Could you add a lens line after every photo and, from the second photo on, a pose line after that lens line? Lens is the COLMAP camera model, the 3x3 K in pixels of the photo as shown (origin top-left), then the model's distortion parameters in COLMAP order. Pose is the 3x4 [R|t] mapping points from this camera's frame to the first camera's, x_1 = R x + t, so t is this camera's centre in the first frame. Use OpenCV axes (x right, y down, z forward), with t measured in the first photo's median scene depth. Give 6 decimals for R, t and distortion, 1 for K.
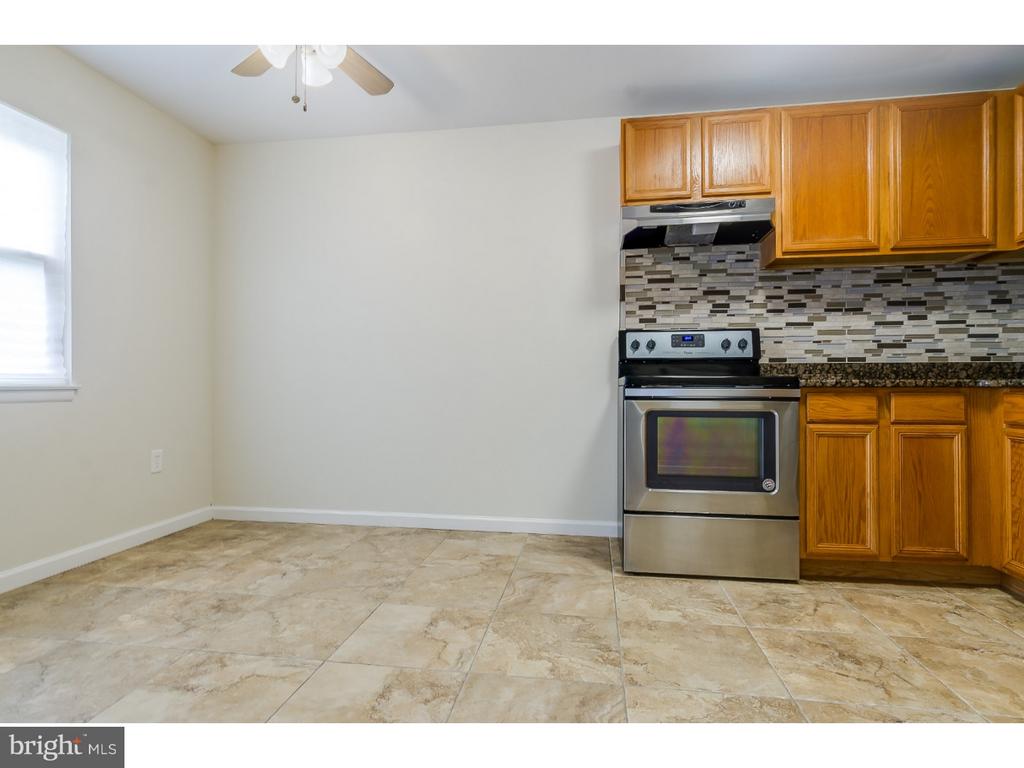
lens RADIAL K [[541.2, 0, 514.3], [0, 541.2, 381.4], [0, 0, 1]] dist [-0.004158, 0.004827]
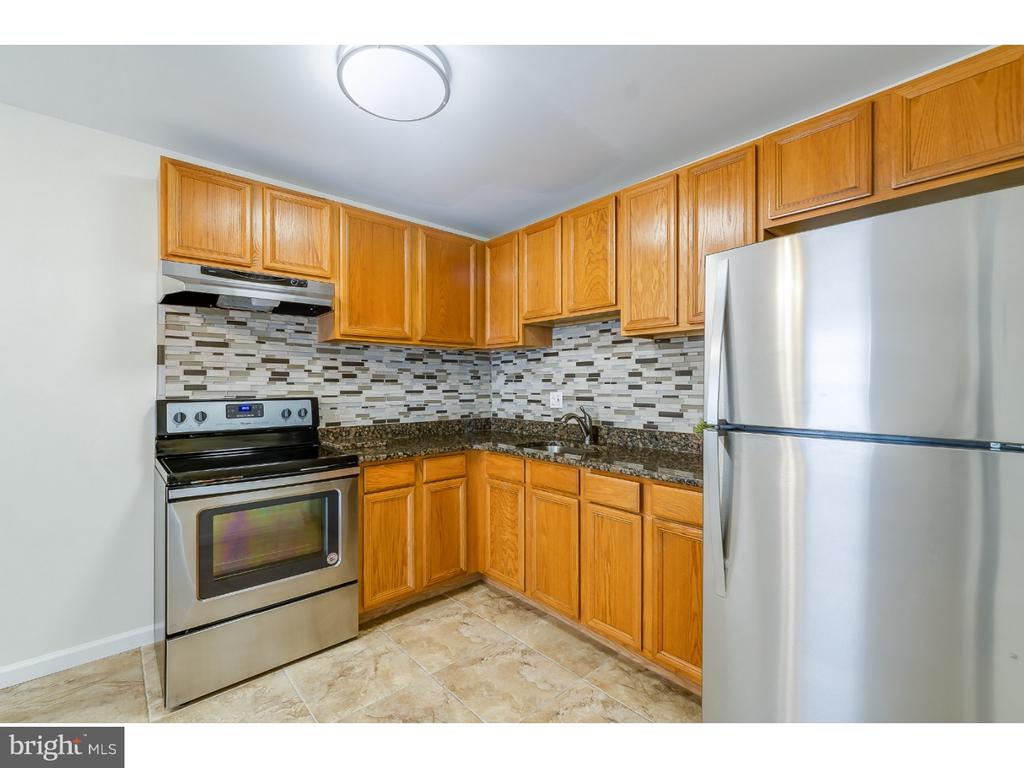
lens RADIAL K [[449.2, 0, 508.1], [0, 449.2, 383.2], [0, 0, 1]] dist [-0.000269, -0.000917]
pose [[0.642078, 0.000544, 0.766639, 0.010361], [-0.001406, 0.999999, 0.000468, -0.142607], [-0.766638, -0.001378, 0.642078, 0.147793]]
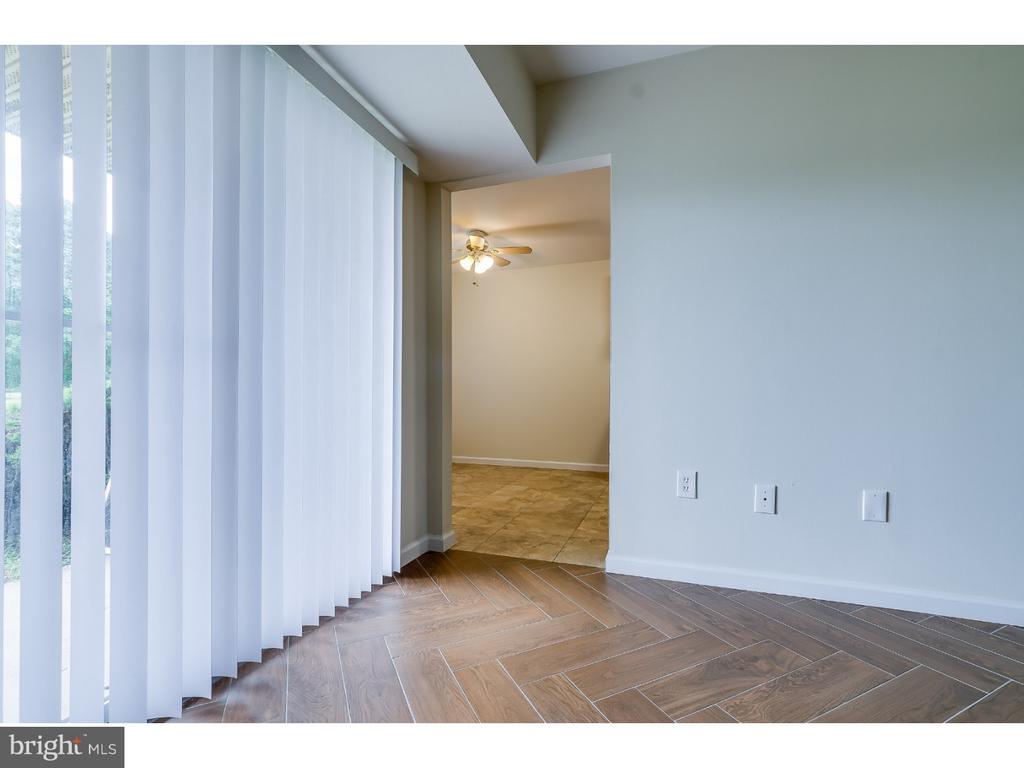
lens RADIAL K [[449.2, 0, 511.8], [0, 449.2, 389.9], [0, 0, 1]] dist [-0.000269, -0.000917]
pose [[0.981620, 0.000887, -0.190844, 0.132157], [-0.002095, 0.999979, -0.006128, -0.005355], [0.190835, 0.006415, 0.981601, -0.798462]]
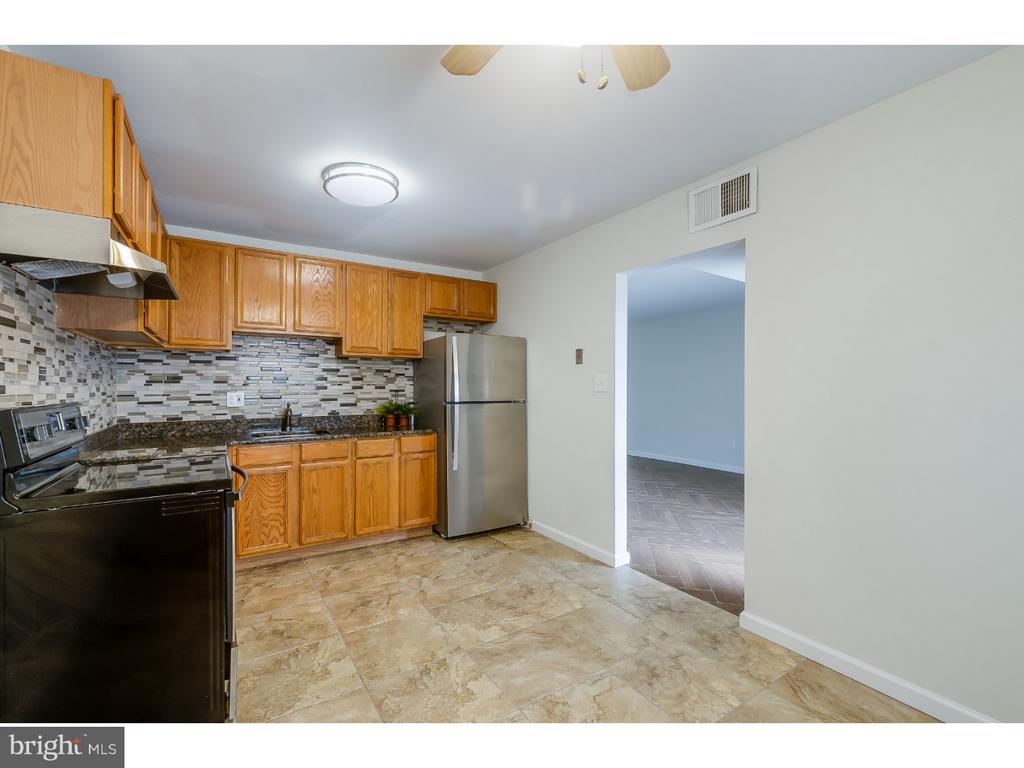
lens RADIAL K [[449.2, 0, 512.5], [0, 449.2, 385.7], [0, 0, 1]] dist [-0.000269, -0.000917]
pose [[-0.659768, -0.001031, 0.751469, -0.543834], [-0.004528, 0.999986, -0.002603, -0.139066], [-0.751456, -0.005120, -0.659764, 1.069086]]
